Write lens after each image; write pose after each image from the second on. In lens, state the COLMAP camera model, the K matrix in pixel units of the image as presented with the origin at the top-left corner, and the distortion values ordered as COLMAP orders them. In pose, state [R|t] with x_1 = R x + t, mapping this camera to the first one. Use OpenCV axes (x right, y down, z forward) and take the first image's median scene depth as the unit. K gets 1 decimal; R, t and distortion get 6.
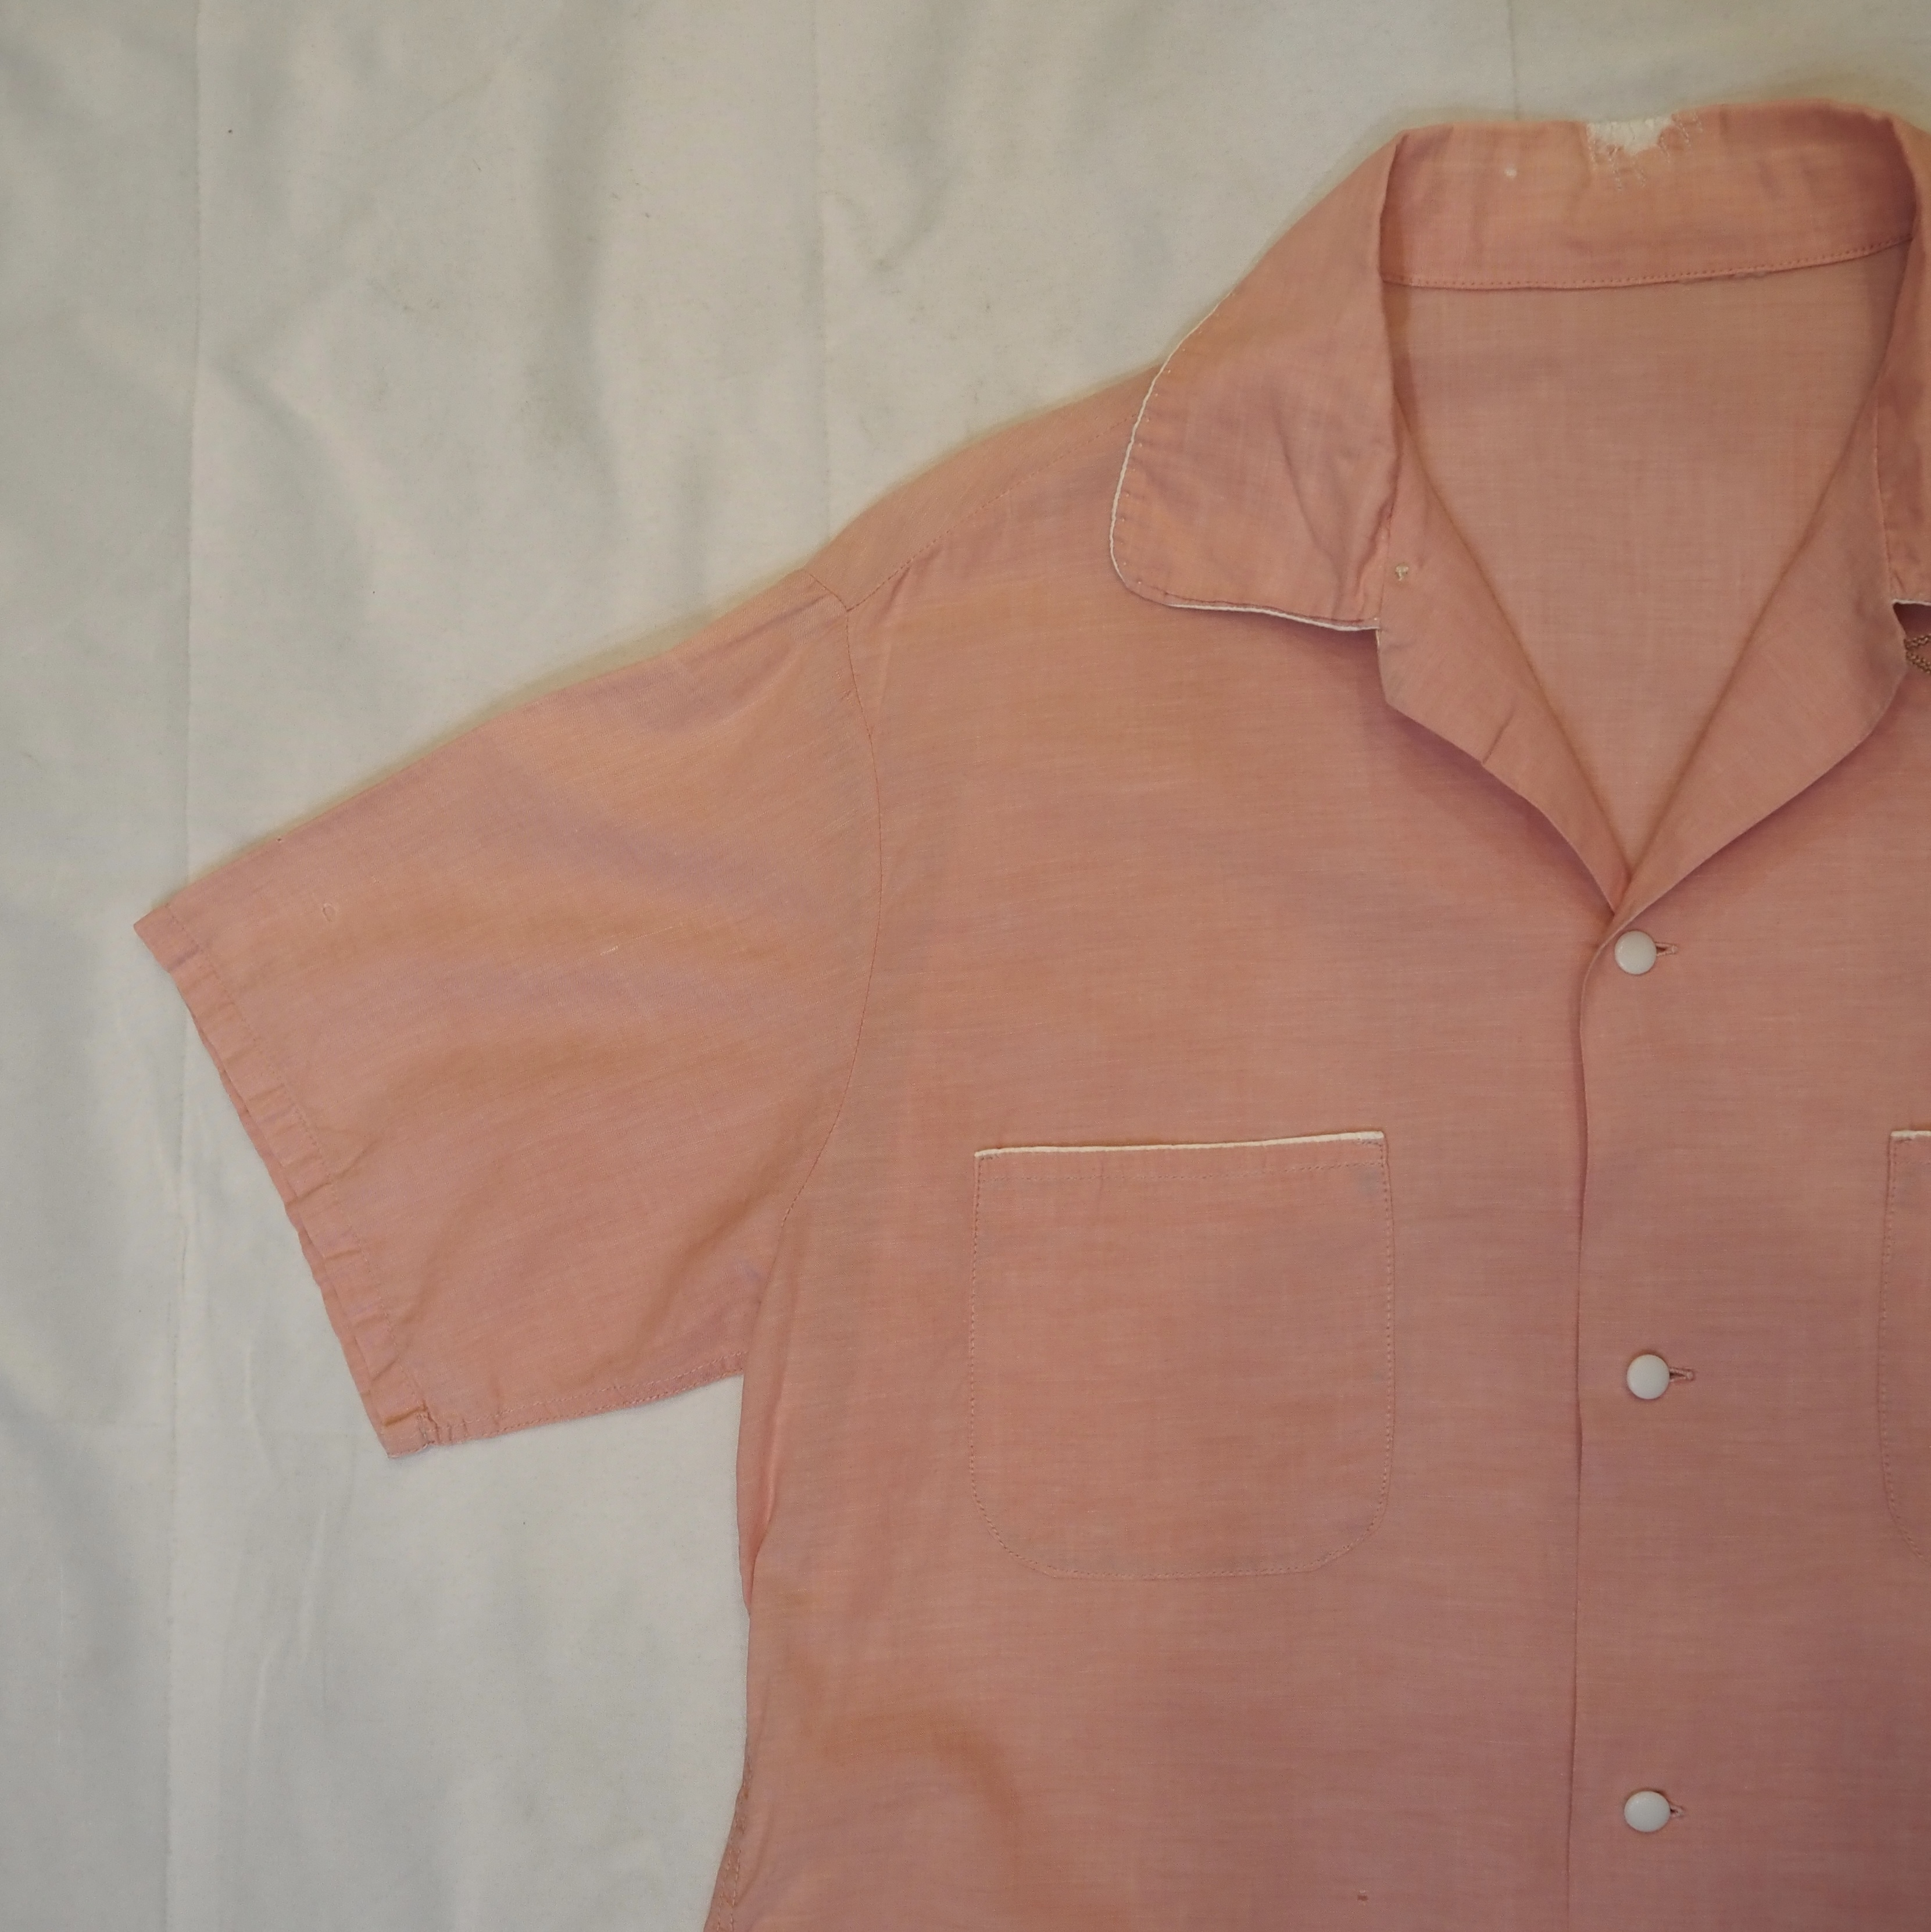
lens RADIAL K [[2639.0, 0, 897.8], [0, 2639.0, 921.7], [0, 0, 1]] dist [-0.046102, 0.000000]
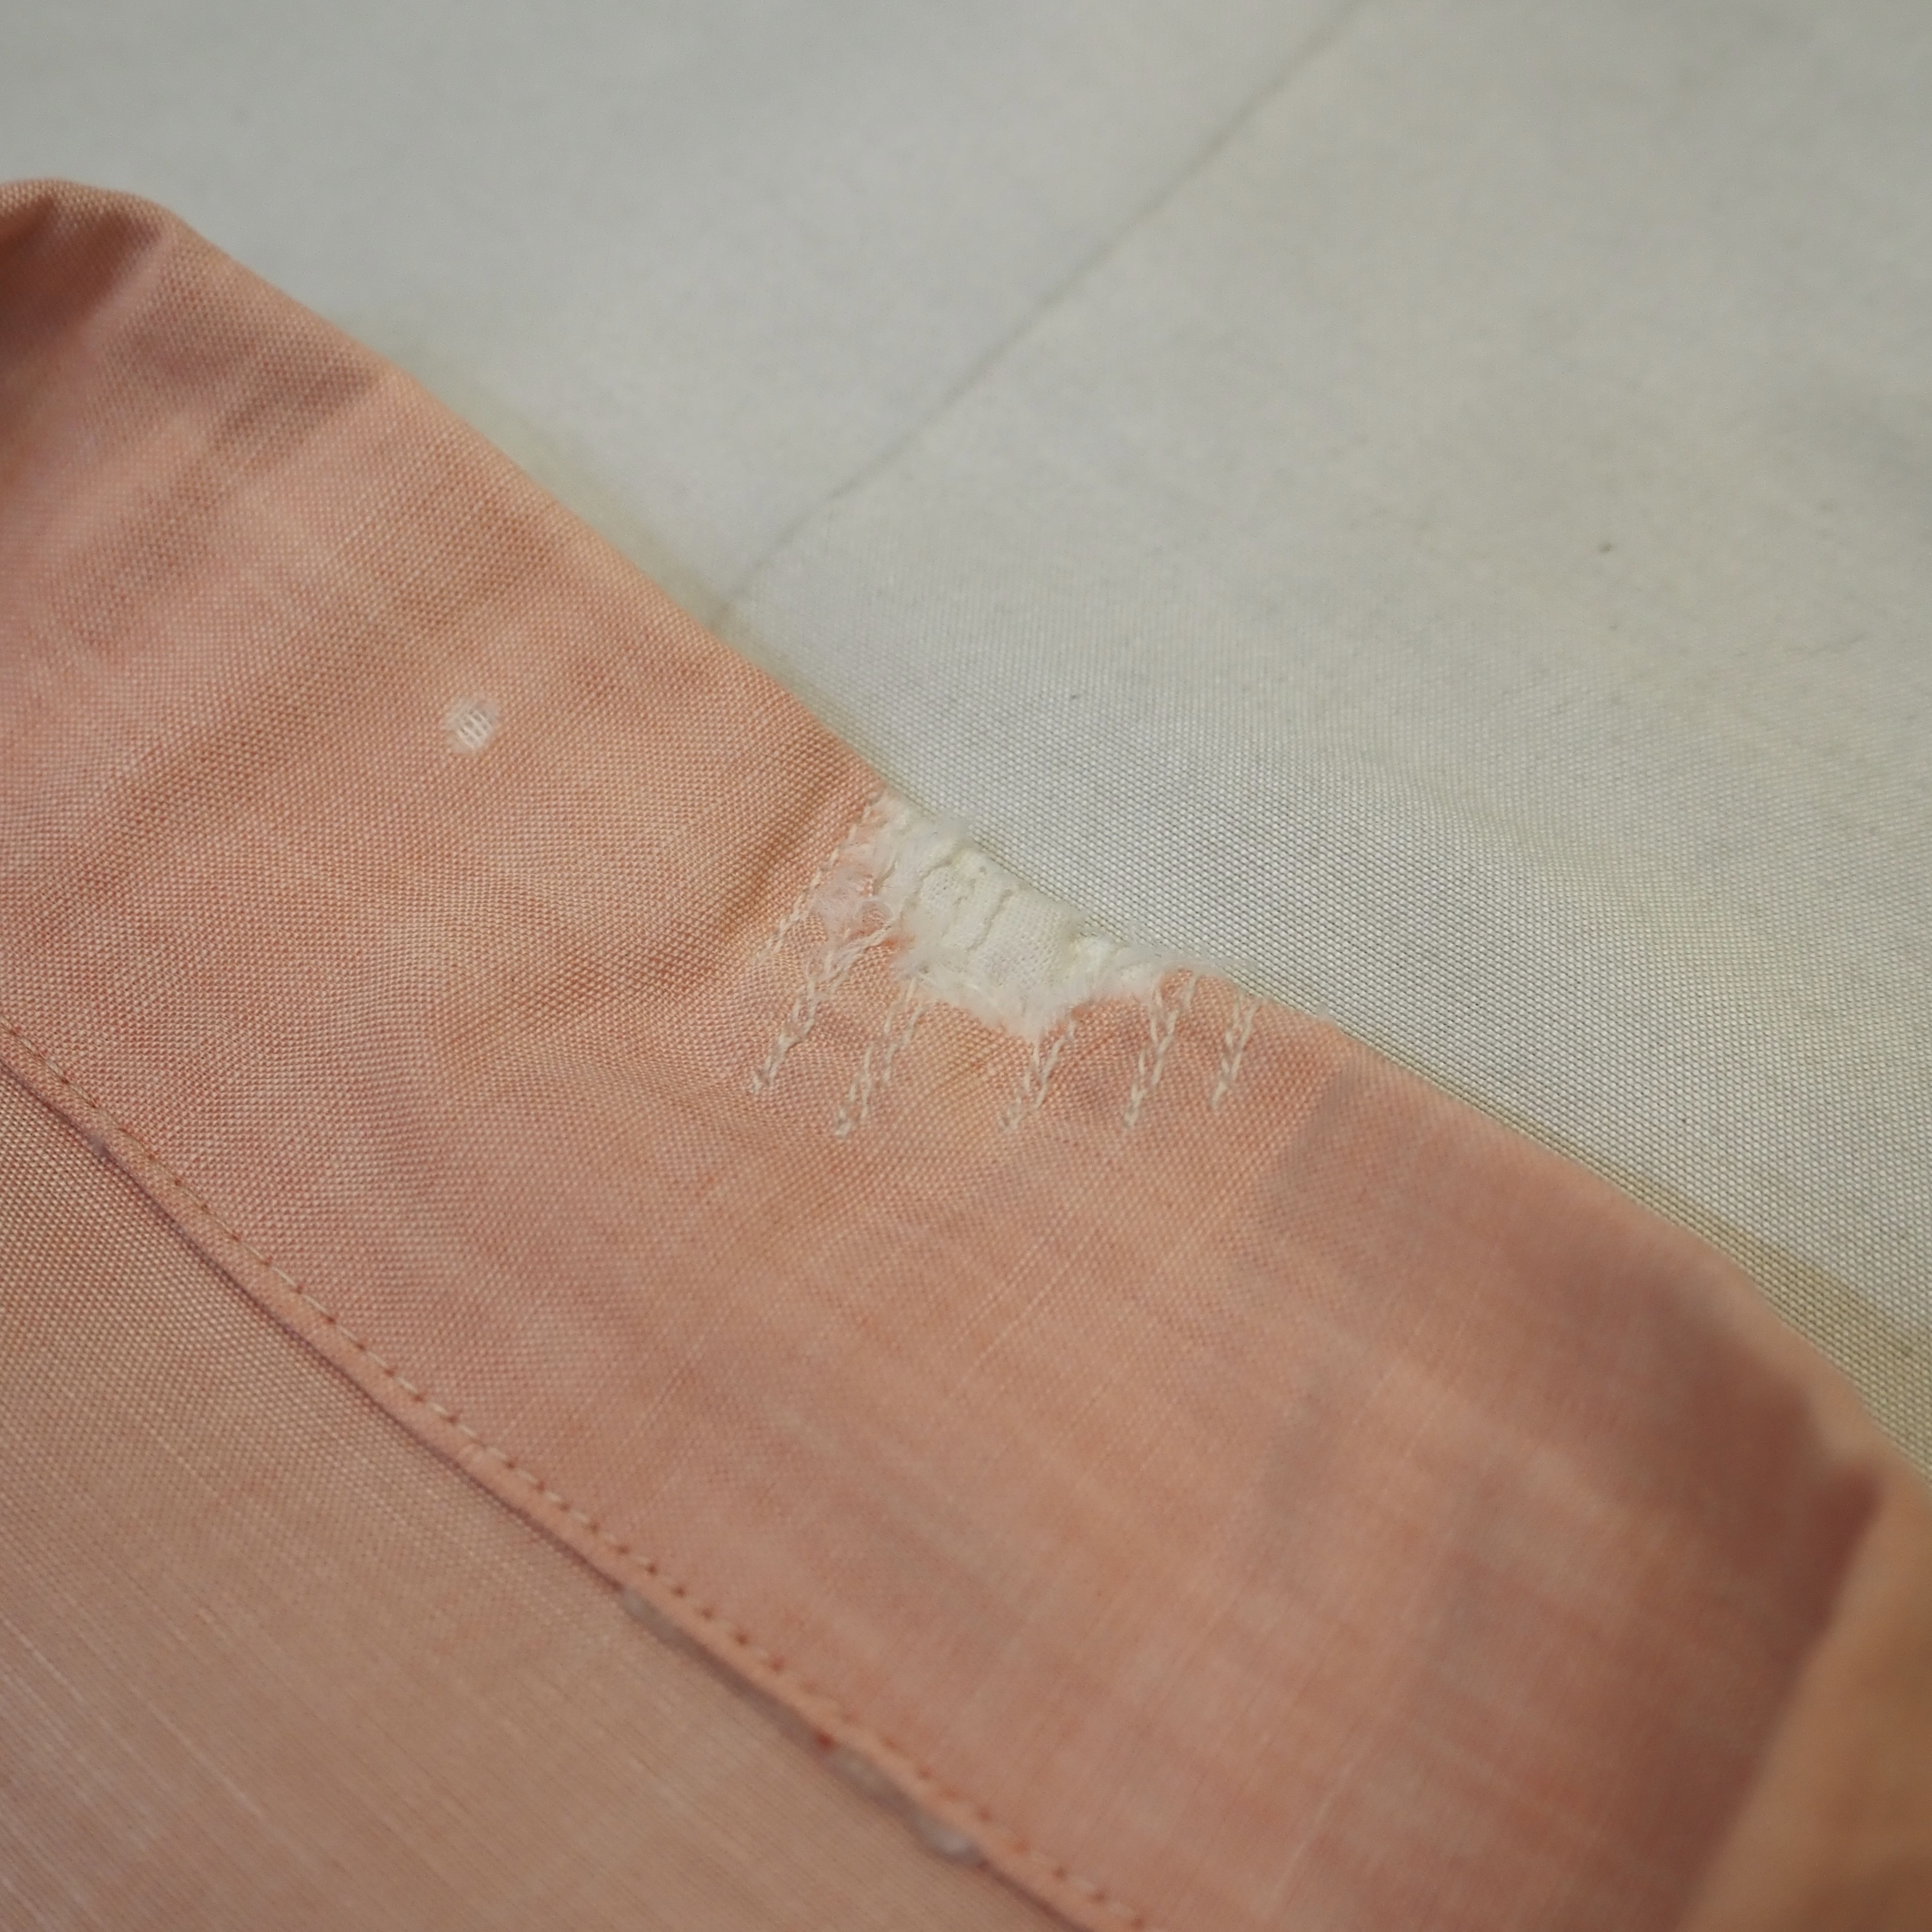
lens RADIAL K [[3899.5, 0, 977.2], [0, 3899.5, 959.7], [0, 0, 1]] dist [-0.041736, 0.000000]
pose [[0.746233, 0.635433, -0.198397, 0.341892], [-0.661614, 0.675054, -0.326450, -0.199884], [-0.073509, 0.374870, 0.924158, 0.721269]]
